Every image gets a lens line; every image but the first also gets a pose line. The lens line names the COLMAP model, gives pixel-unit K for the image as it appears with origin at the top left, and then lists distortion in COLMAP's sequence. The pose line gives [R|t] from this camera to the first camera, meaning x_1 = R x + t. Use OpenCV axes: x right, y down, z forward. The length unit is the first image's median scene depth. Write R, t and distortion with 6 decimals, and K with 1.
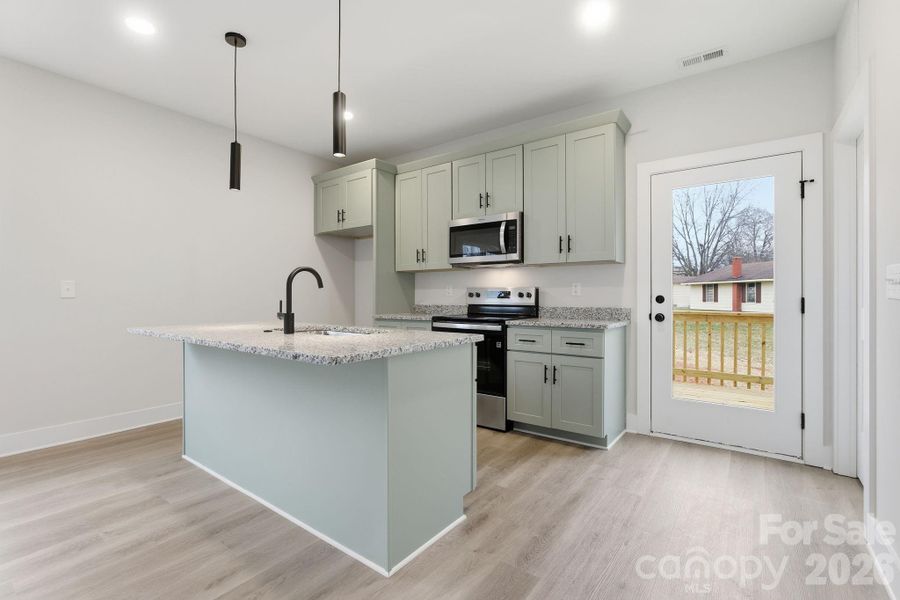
lens RADIAL K [[408.3, 0, 450.0], [0, 408.3, 300.0], [0, 0, 1]] dist [0.000467, 0.000104]
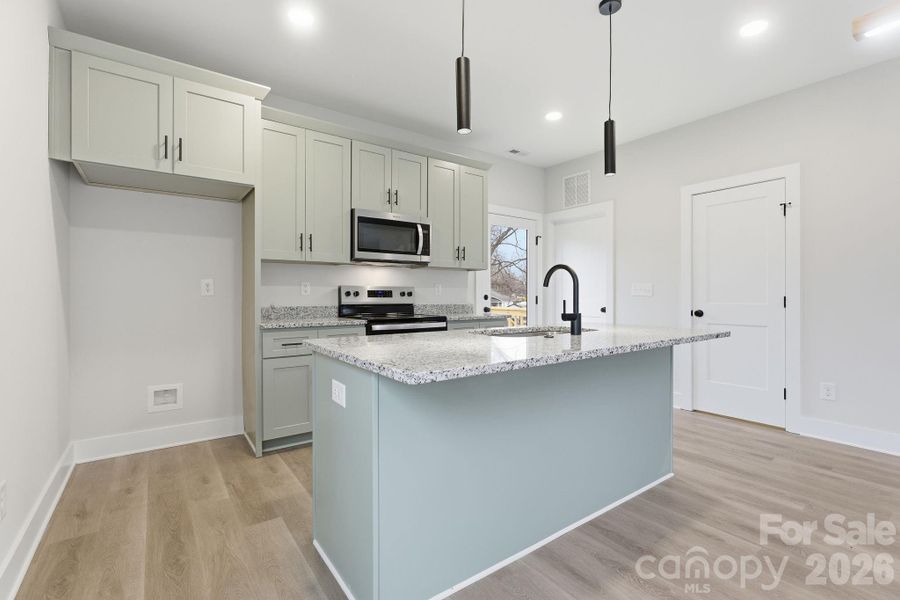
lens RADIAL K [[401.3, 0, 446.5], [0, 401.3, 310.2], [0, 0, 1]] dist [-0.018842, -0.000041]
pose [[0.308859, -0.035424, 0.950448, -0.805280], [0.010550, 0.999372, 0.033820, -0.004796], [-0.951049, -0.000418, 0.309039, 0.593280]]
